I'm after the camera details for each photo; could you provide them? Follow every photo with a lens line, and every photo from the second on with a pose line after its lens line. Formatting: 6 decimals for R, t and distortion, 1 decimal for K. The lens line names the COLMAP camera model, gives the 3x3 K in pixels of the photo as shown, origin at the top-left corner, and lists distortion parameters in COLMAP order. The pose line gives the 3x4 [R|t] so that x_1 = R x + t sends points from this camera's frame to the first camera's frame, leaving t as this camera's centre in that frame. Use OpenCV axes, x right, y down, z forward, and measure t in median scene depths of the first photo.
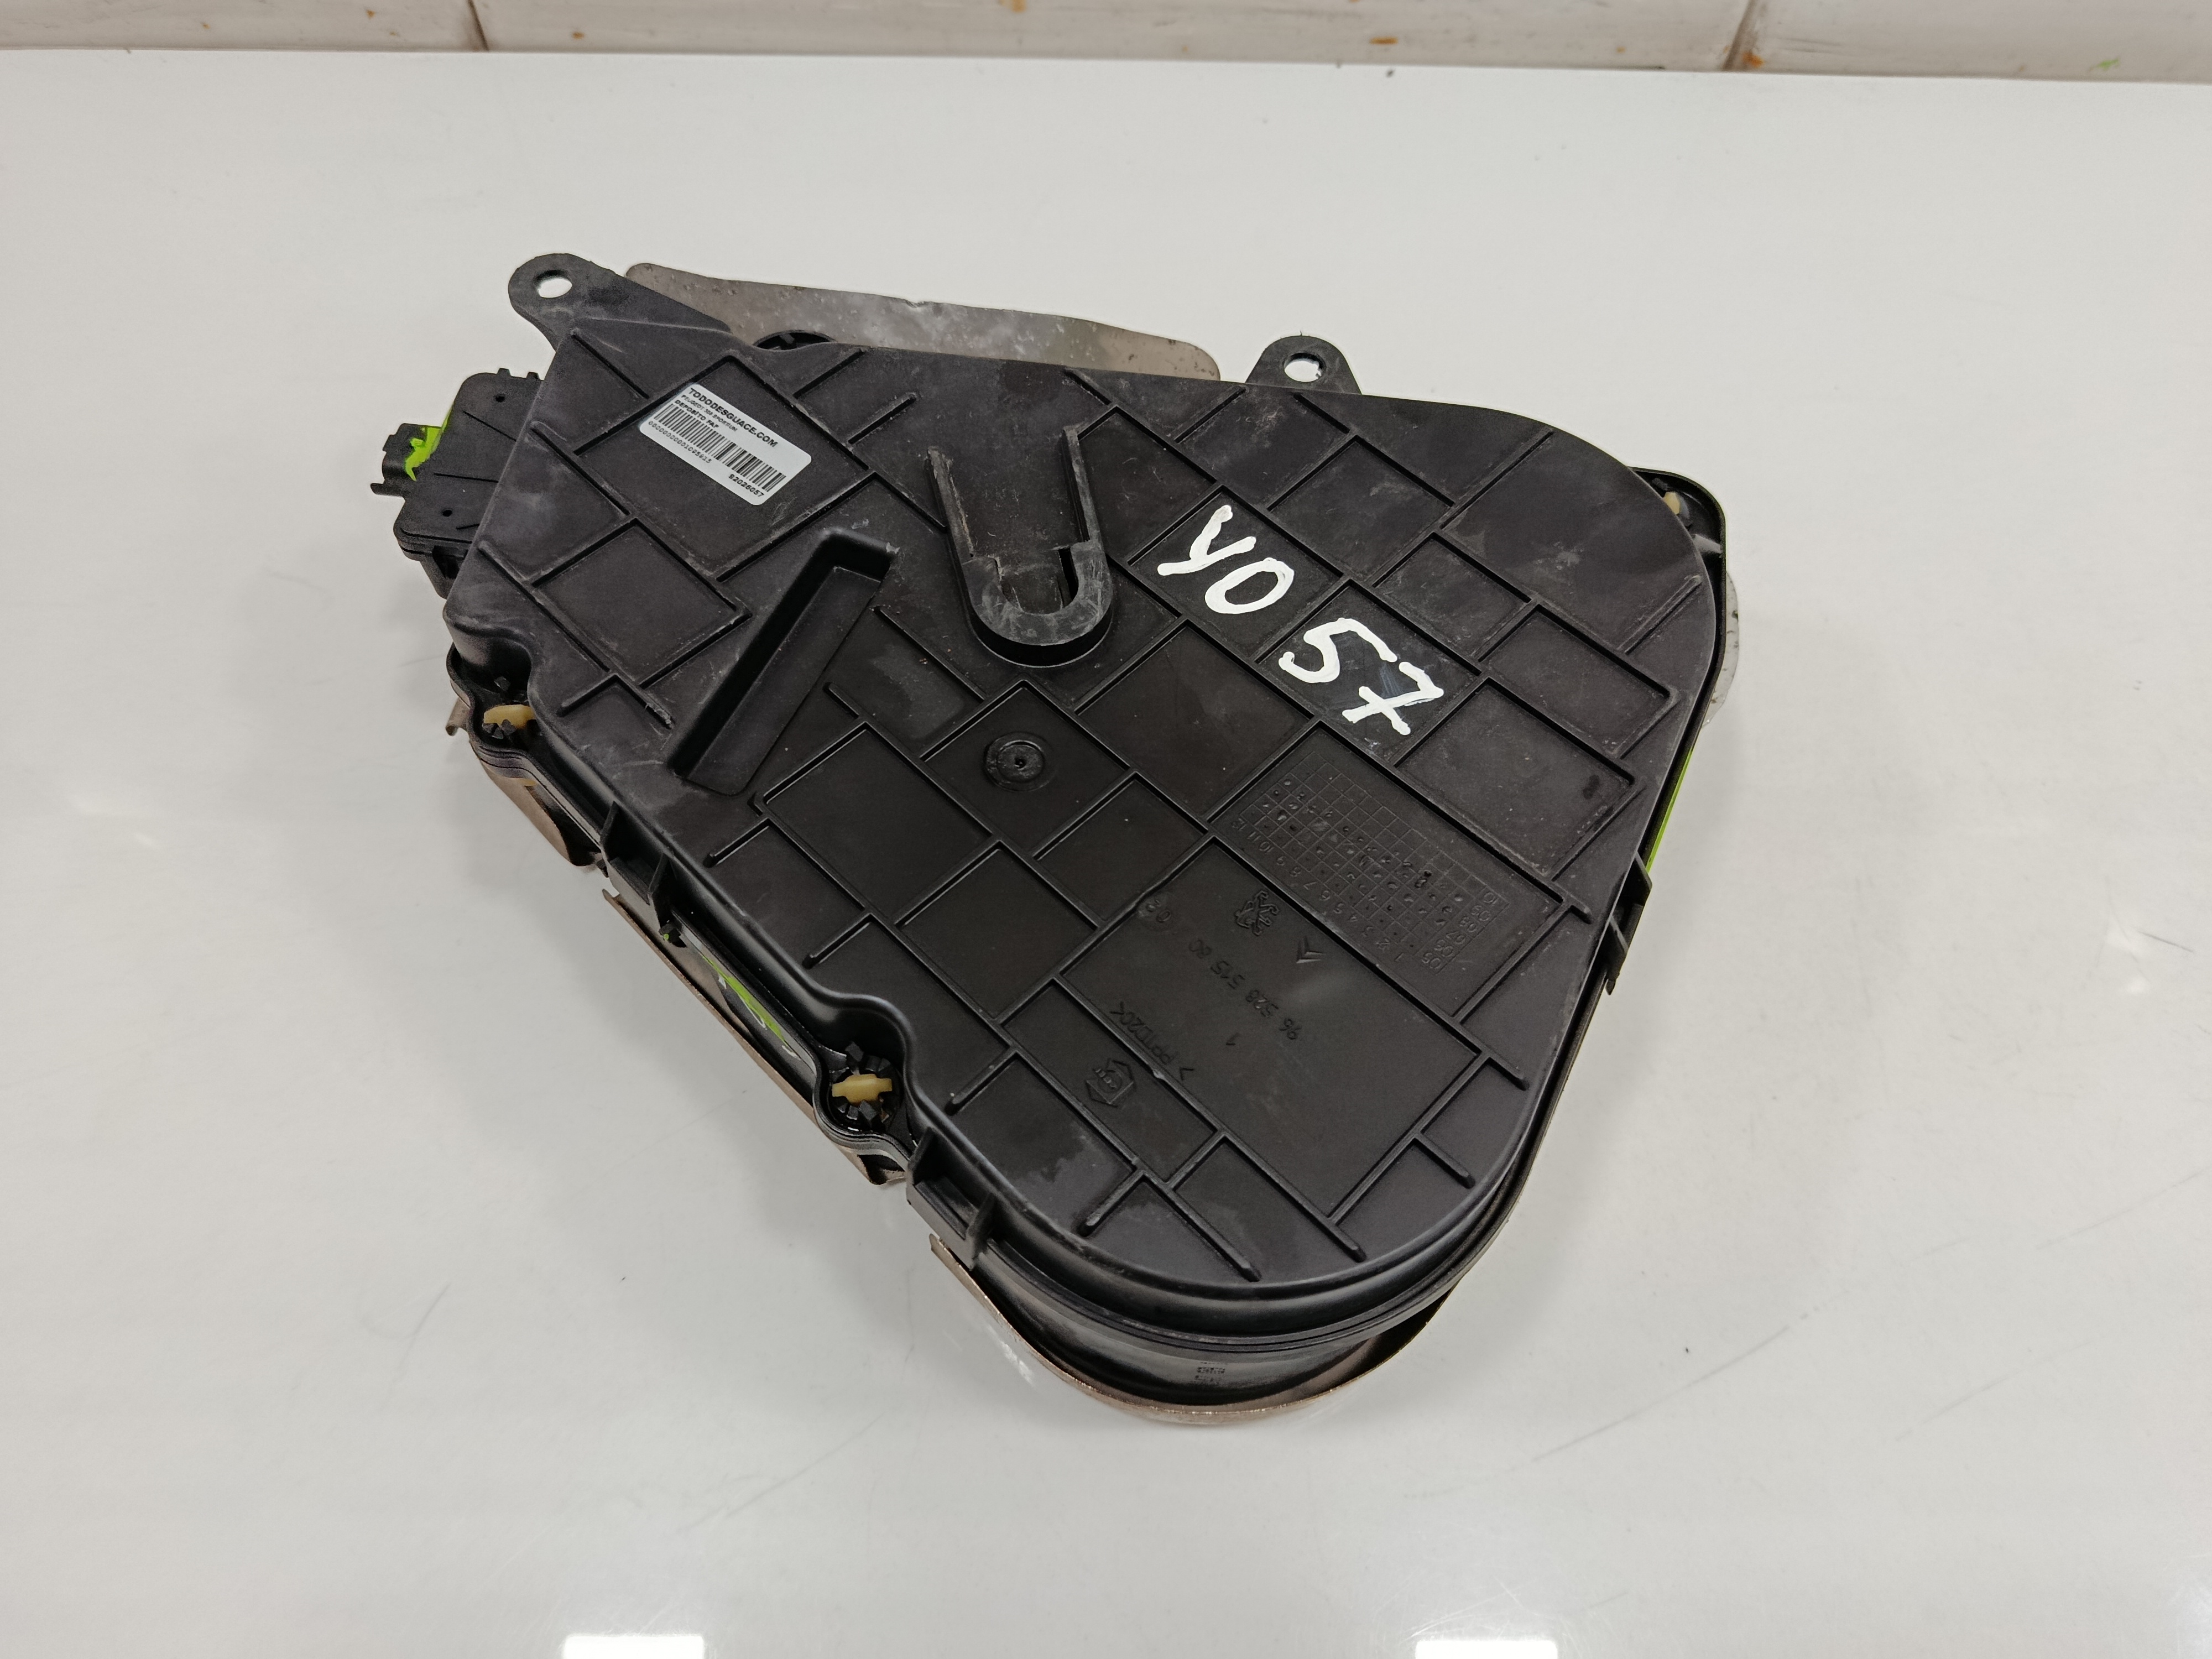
lens RADIAL K [[1528.3, 0, 1093.3], [0, 1528.3, 832.7], [0, 0, 1]] dist [0.049001, -0.002024]
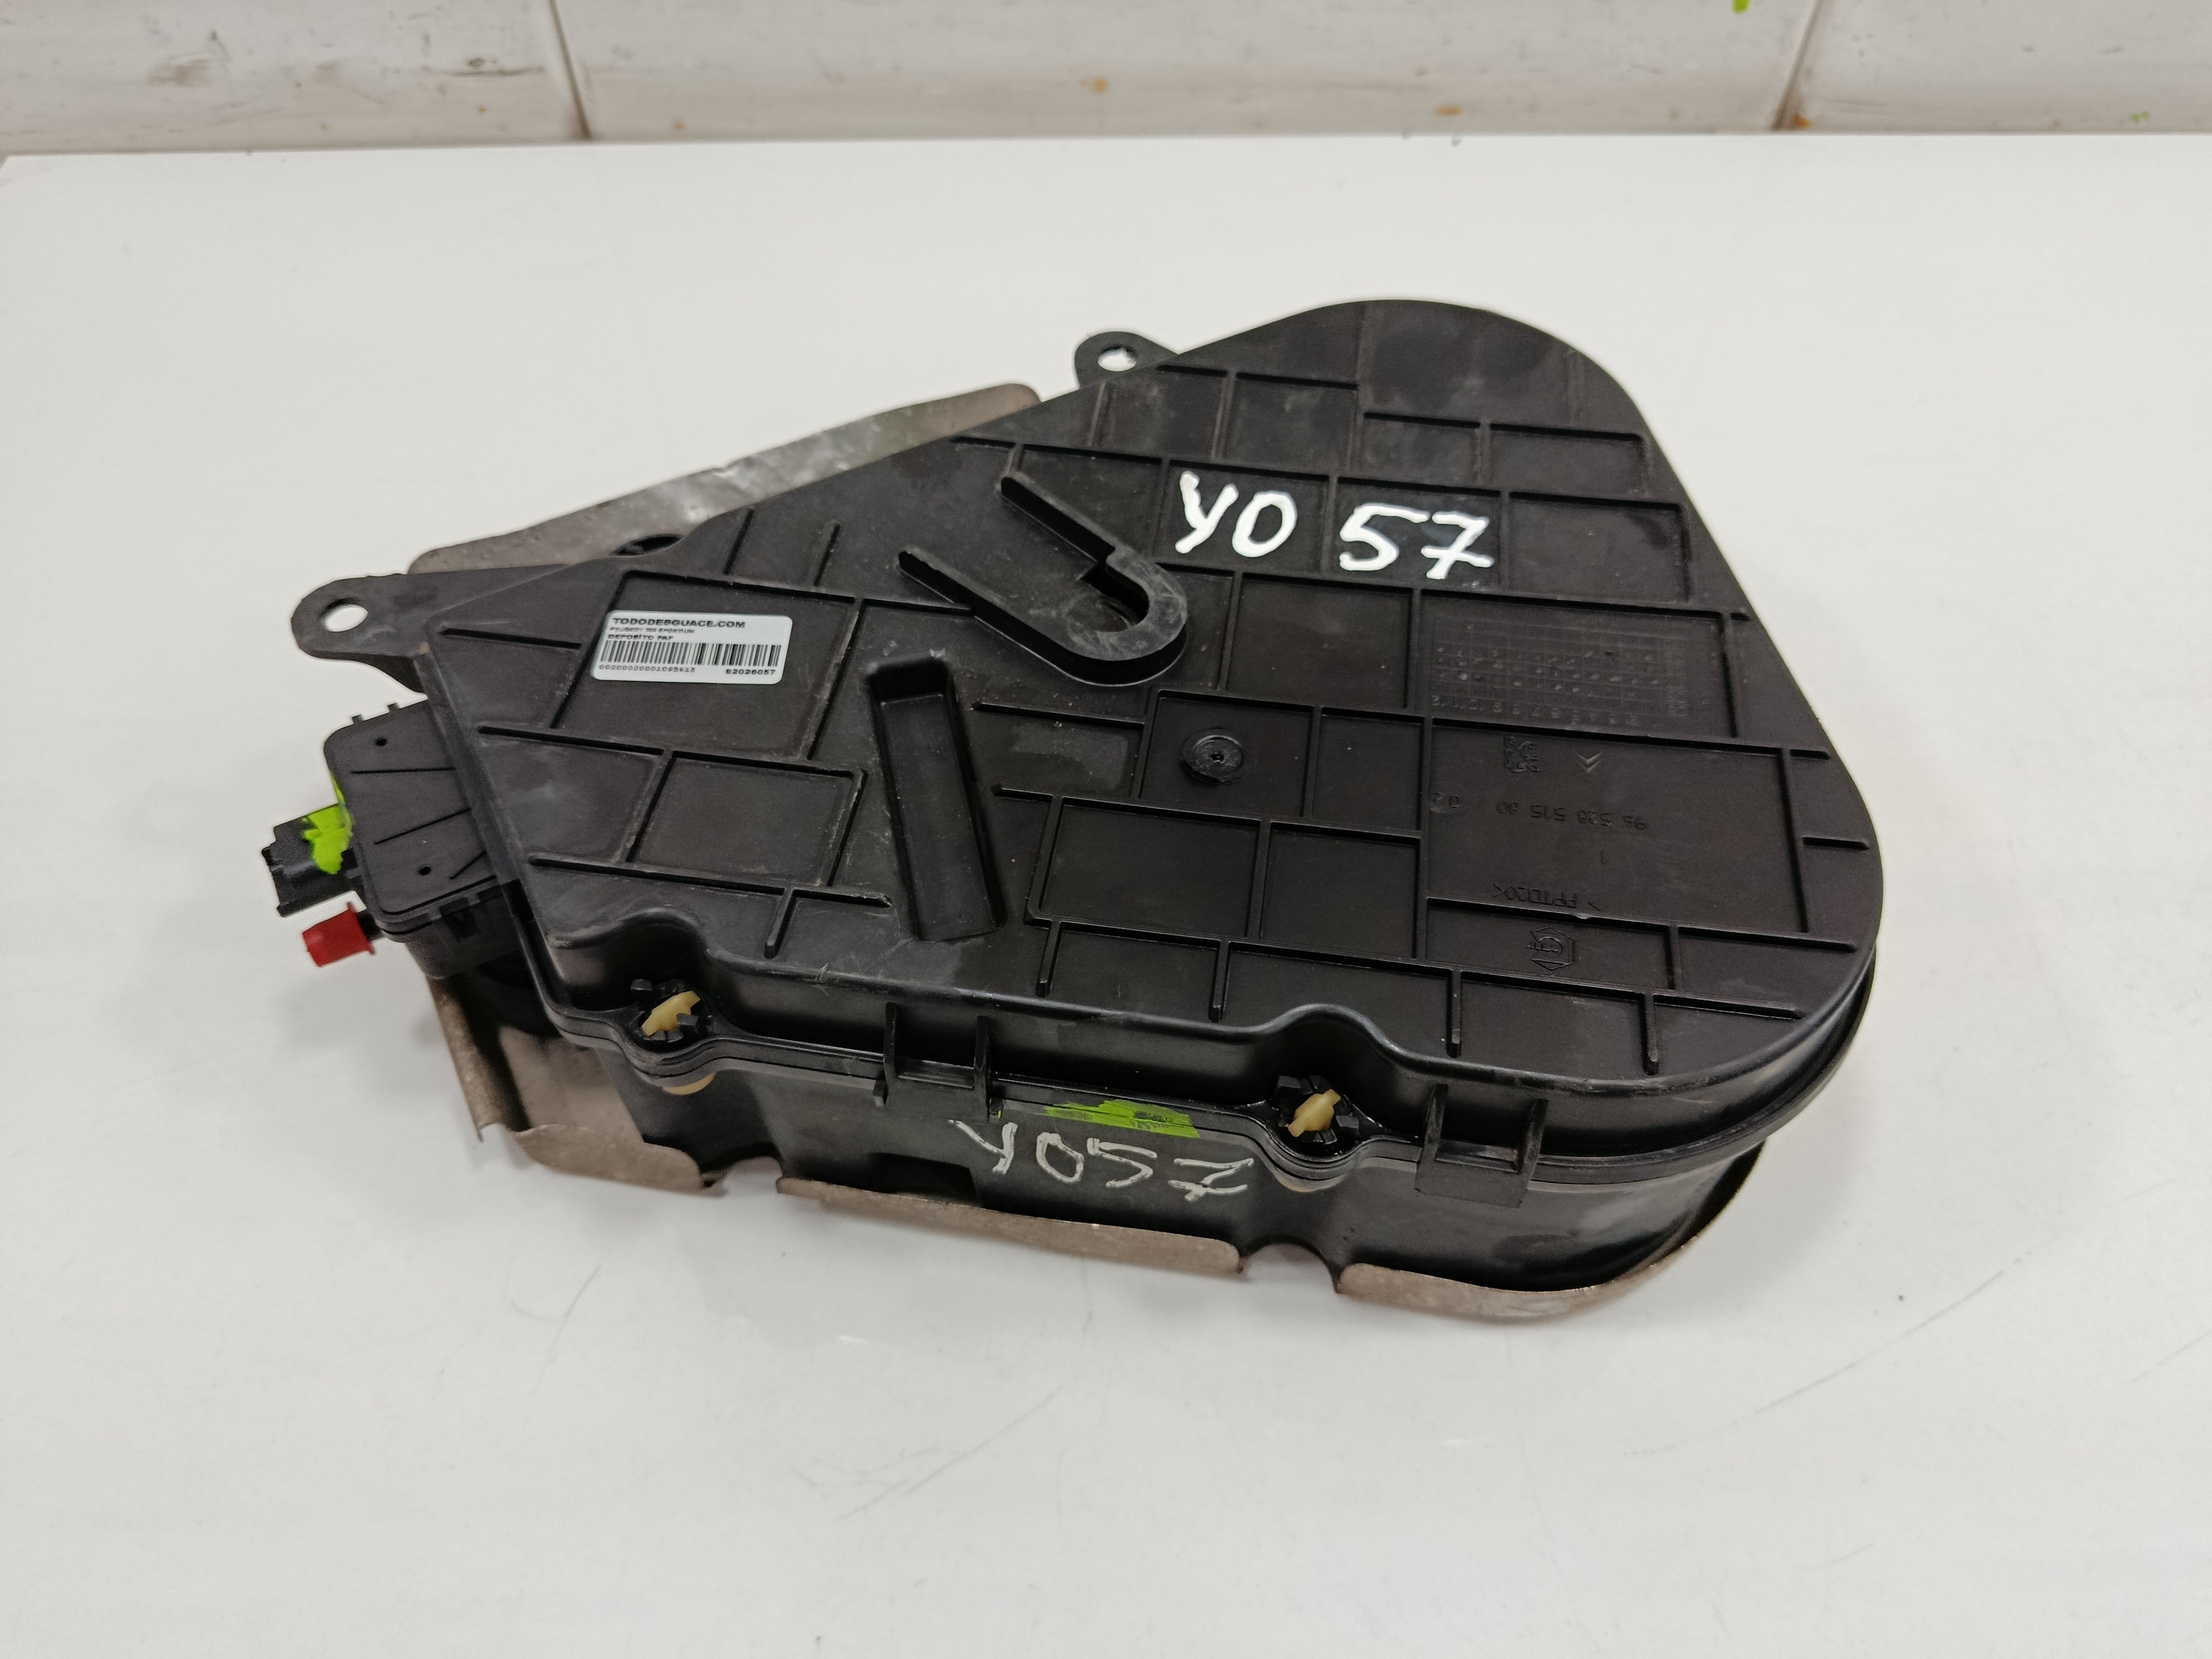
lens RADIAL K [[1528.3, 0, 1093.3], [0, 1528.3, 832.7], [0, 0, 1]] dist [0.049001, -0.002024]
pose [[0.814496, -0.479421, 0.326729, -0.410985], [0.512570, 0.858454, -0.018138, -0.025283], [-0.271786, 0.182245, 0.944944, 0.113835]]
